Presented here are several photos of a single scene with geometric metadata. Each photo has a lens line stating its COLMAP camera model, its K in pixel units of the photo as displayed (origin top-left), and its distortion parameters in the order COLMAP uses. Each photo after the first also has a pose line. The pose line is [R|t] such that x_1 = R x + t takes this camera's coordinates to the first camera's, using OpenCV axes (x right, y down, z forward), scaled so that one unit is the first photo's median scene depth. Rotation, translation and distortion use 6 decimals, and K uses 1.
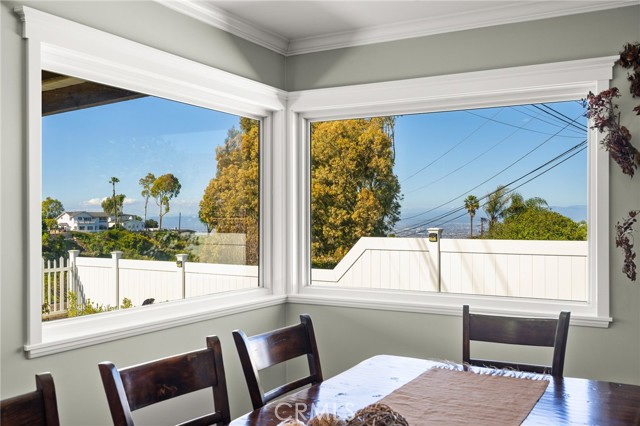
lens RADIAL K [[638.0, 0, 320.0], [0, 638.0, 213.0], [0, 0, 1]] dist [0.010865, -0.006098]
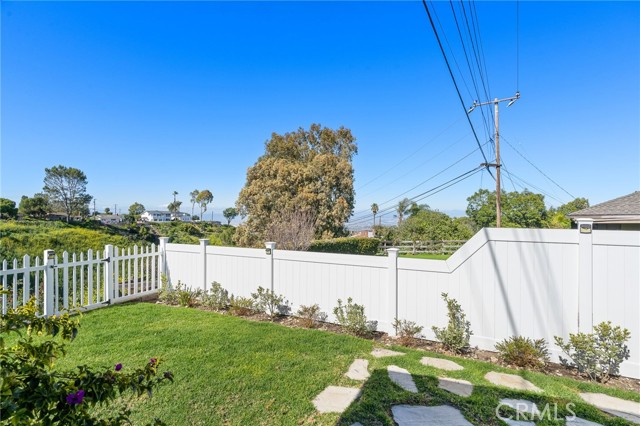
lens RADIAL K [[341.7, 0, 320.0], [0, 341.7, 213.0], [0, 0, 1]] dist [-0.001150, -0.000571]
pose [[0.995650, 0.006093, 0.092978, -0.039464], [-0.006186, 0.999981, 0.000706, 0.002915], [-0.092972, -0.001278, 0.995668, 0.087301]]
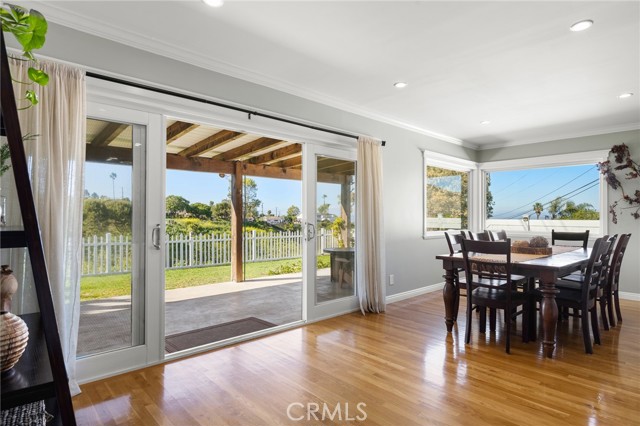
lens RADIAL K [[354.3, 0, 320.0], [0, 354.3, 213.0], [0, 0, 1]] dist [0.003868, 0.001480]
pose [[0.950596, 0.001473, -0.310429, -0.017654], [-0.002061, 0.999997, -0.001564, 0.003231], [0.310425, 0.002126, 0.950595, -0.057175]]
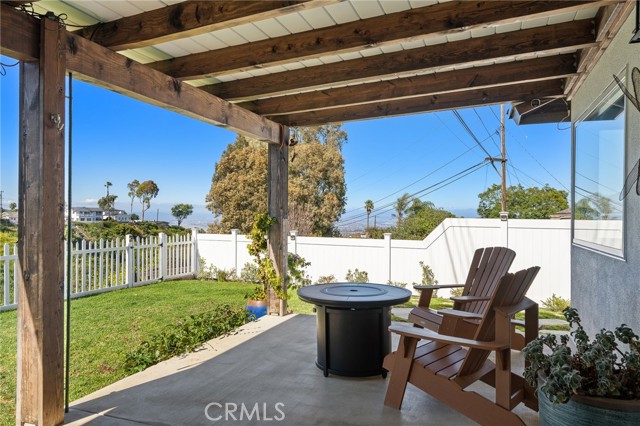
lens RADIAL K [[448.1, 0, 320.0], [0, 448.1, 213.0], [0, 0, 1]] dist [-0.001813, 0.001548]
pose [[0.989324, 0.012138, 0.145228, -0.064039], [-0.012665, 0.999916, 0.002704, 0.004698], [-0.145183, -0.004515, 0.989395, 0.003982]]
